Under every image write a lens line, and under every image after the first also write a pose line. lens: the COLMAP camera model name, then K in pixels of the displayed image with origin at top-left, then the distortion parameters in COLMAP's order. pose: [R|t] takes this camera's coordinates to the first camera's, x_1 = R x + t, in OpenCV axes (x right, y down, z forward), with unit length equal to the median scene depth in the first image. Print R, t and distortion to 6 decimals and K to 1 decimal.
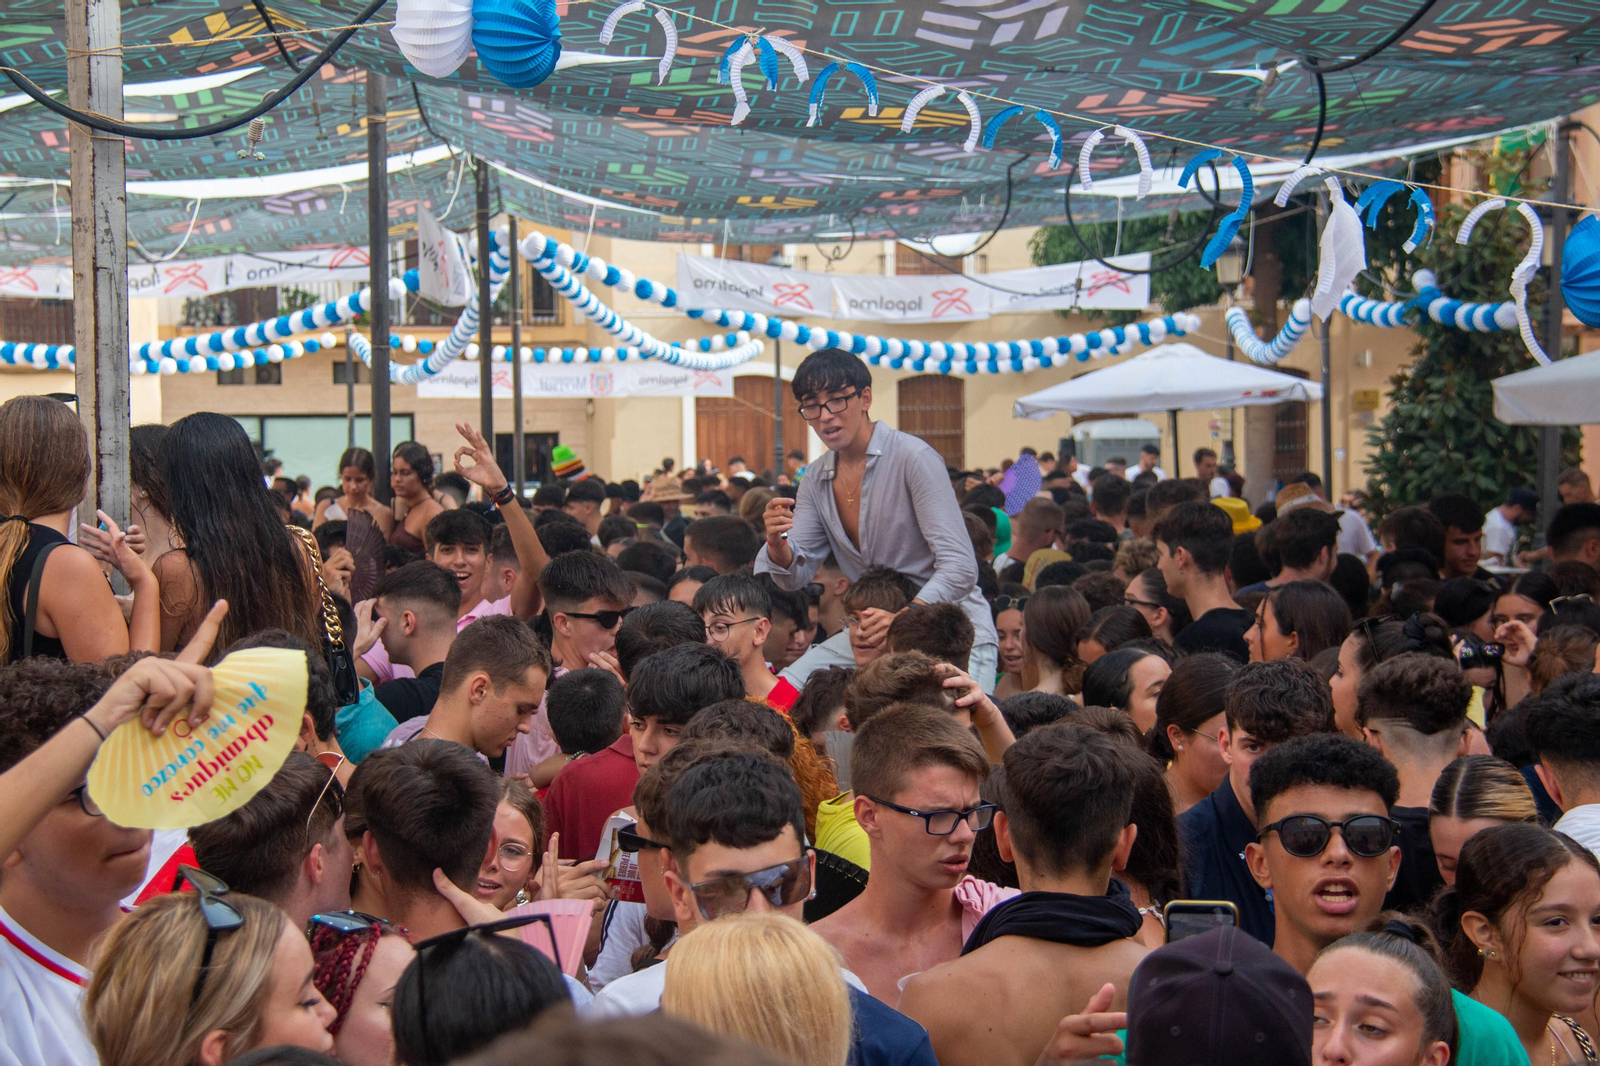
lens RADIAL K [[3042.0, 0, 800.0], [0, 3042.0, 533.0], [0, 0, 1]] dist [0.629306, 0.216294]
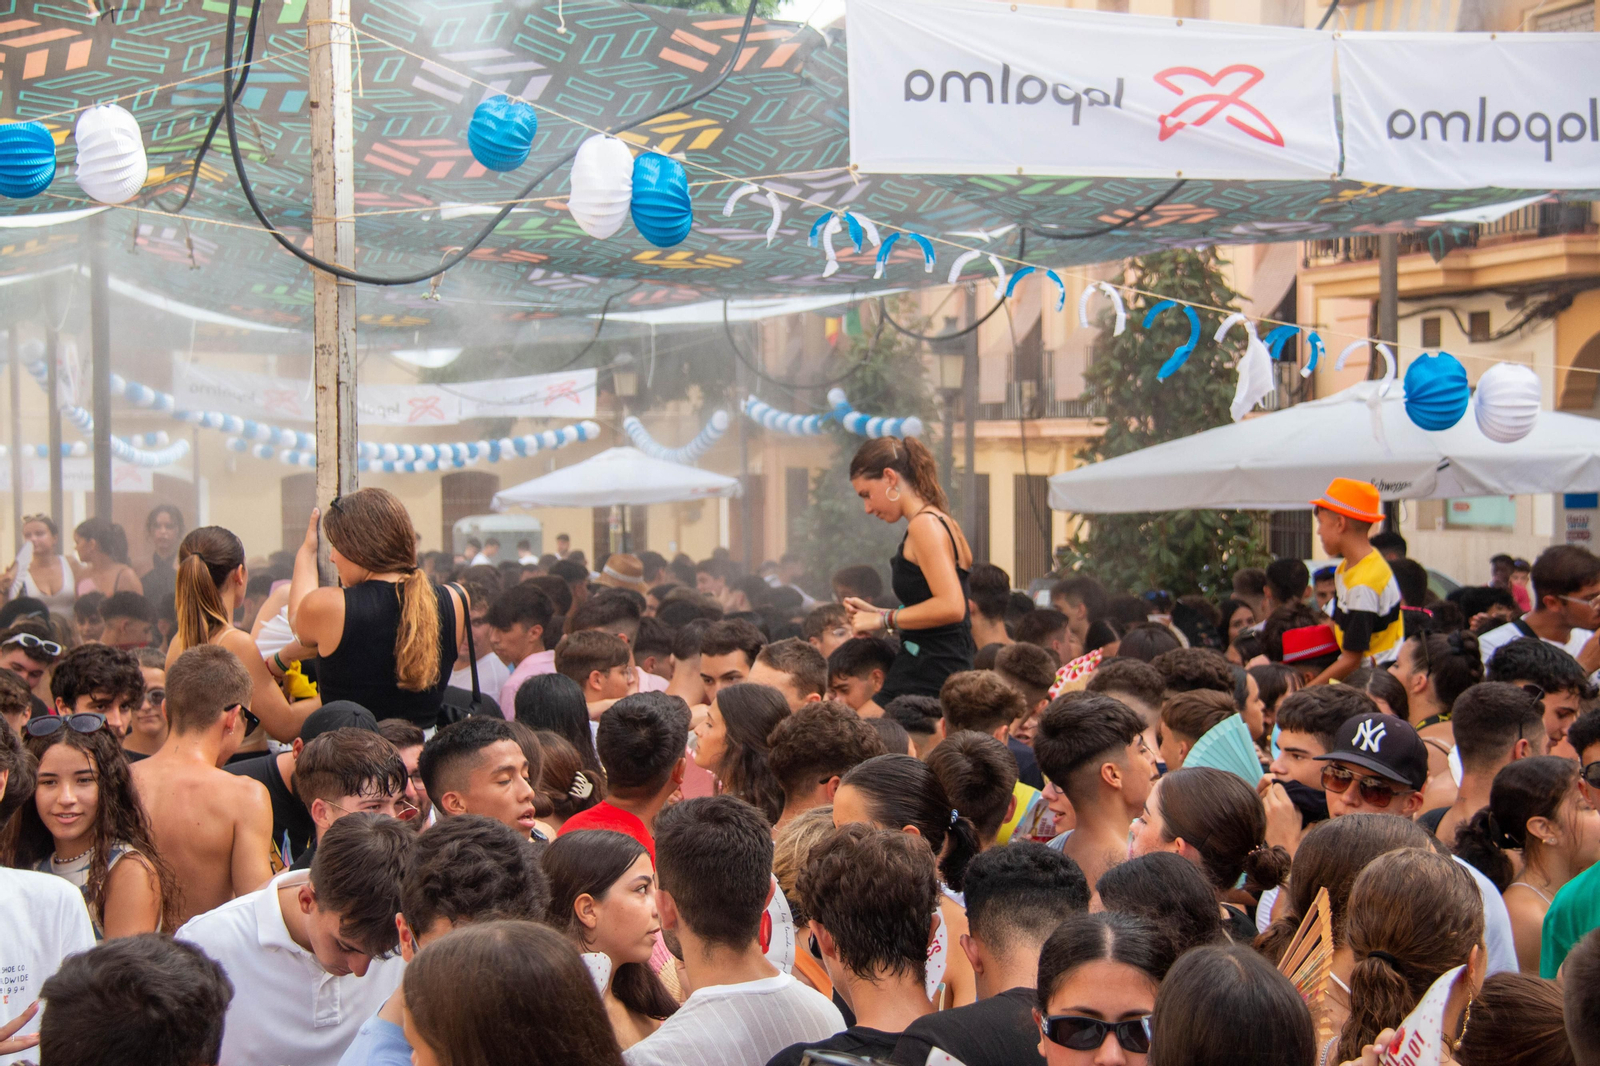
lens RADIAL K [[3042.0, 0, 800.0], [0, 3042.0, 533.0], [0, 0, 1]] dist [0.629306, 0.216294]
pose [[0.963237, -0.006652, 0.268571, -0.287212], [0.016143, 0.999320, -0.033147, 0.017670], [-0.268168, 0.036264, 0.962689, -0.208398]]
